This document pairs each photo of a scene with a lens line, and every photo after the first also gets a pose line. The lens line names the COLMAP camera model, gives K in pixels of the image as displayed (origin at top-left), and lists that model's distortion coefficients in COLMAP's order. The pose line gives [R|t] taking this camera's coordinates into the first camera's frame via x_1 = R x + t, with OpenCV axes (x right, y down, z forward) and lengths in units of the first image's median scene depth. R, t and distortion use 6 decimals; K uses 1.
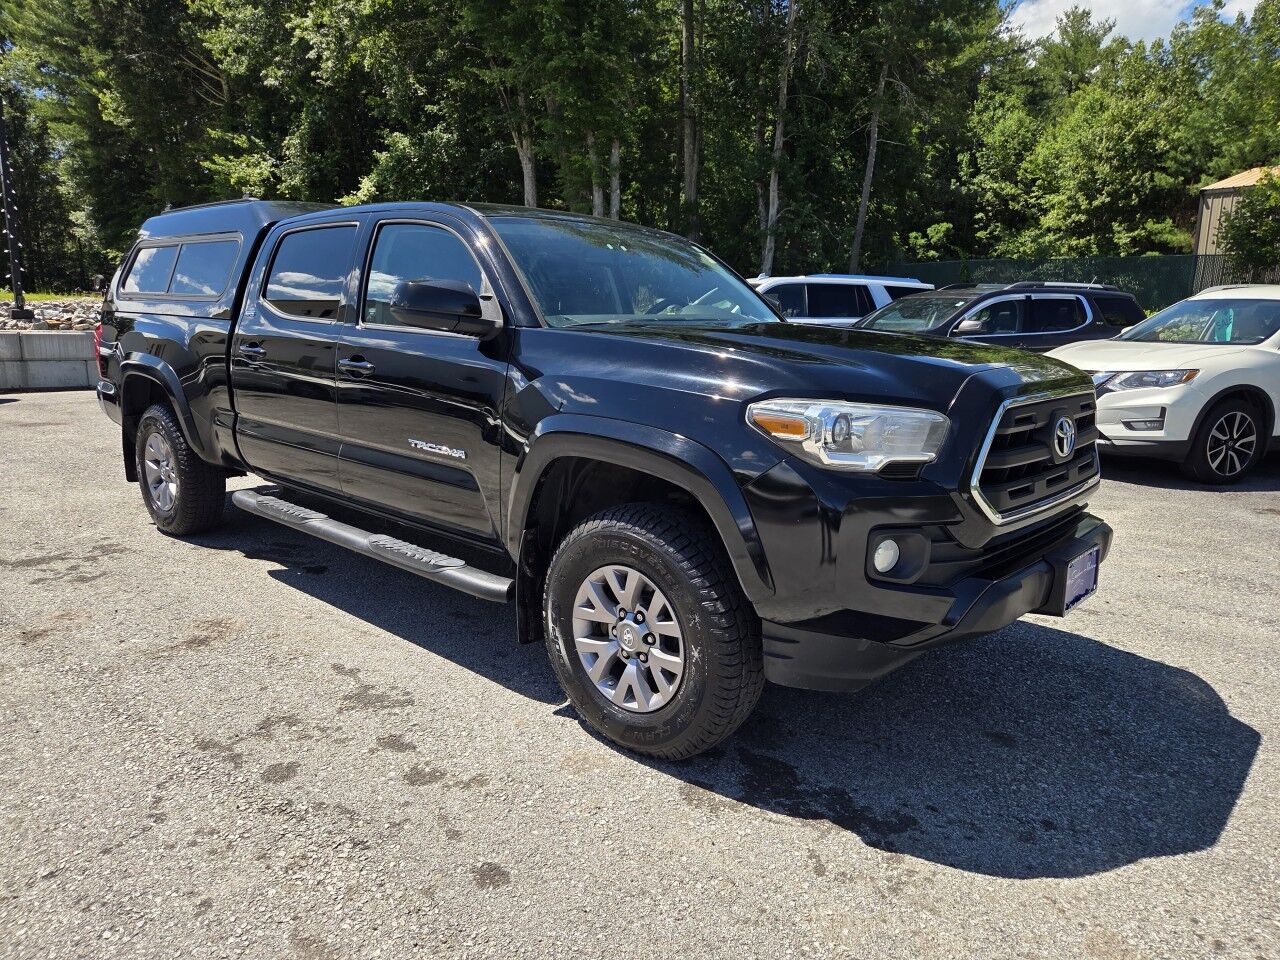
lens RADIAL K [[878.5, 0, 645.3], [0, 878.5, 477.4], [0, 0, 1]] dist [0.053910, -0.033752]
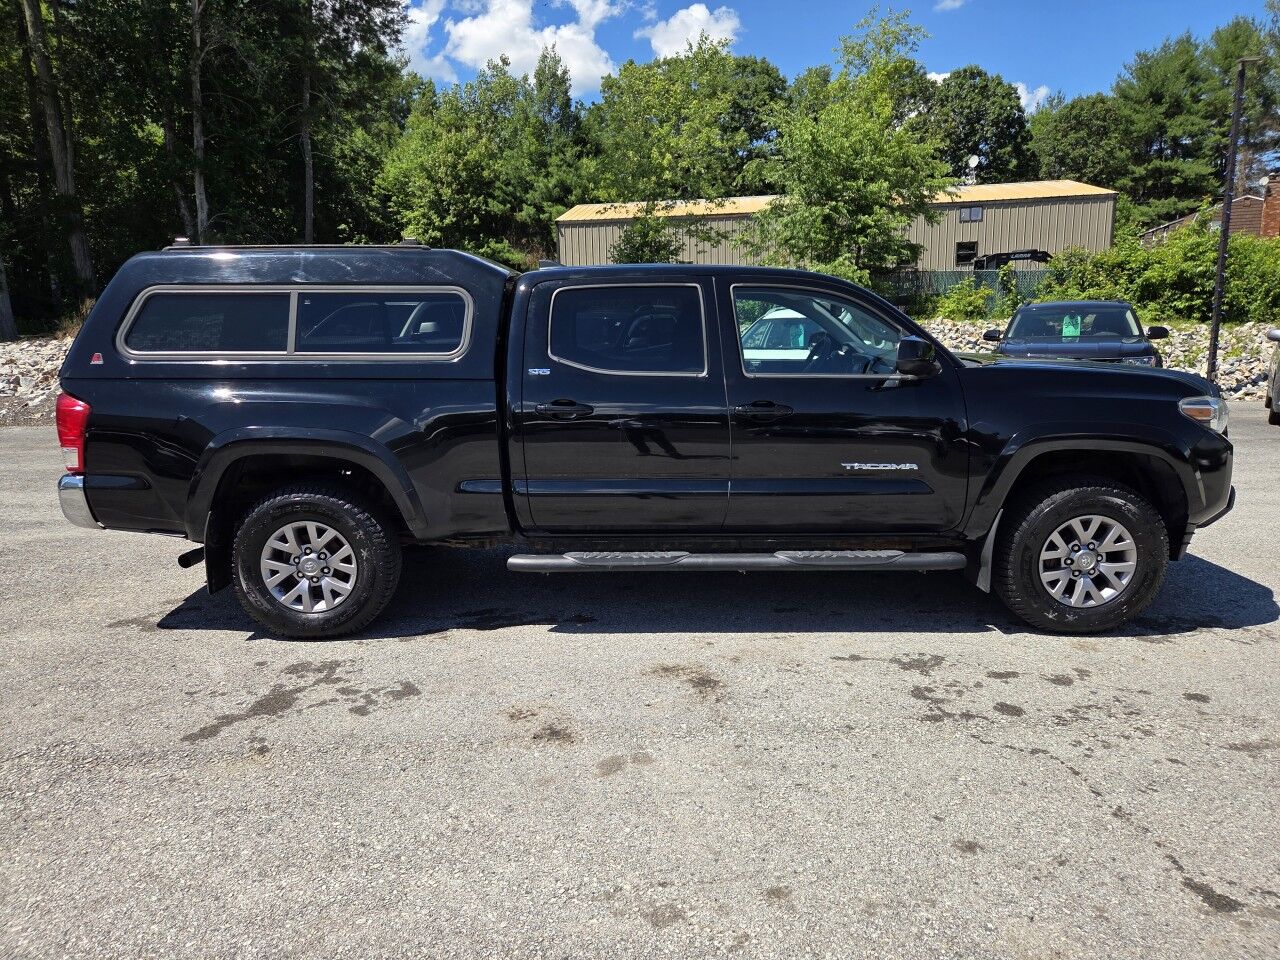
lens RADIAL K [[878.5, 0, 639.3], [0, 878.5, 478.4], [0, 0, 1]] dist [0.053910, -0.033752]
pose [[0.733347, -0.145479, 0.664107, -0.907749], [0.147527, 0.987613, 0.053437, -0.091346], [-0.663655, 0.058786, 0.745726, 0.190684]]
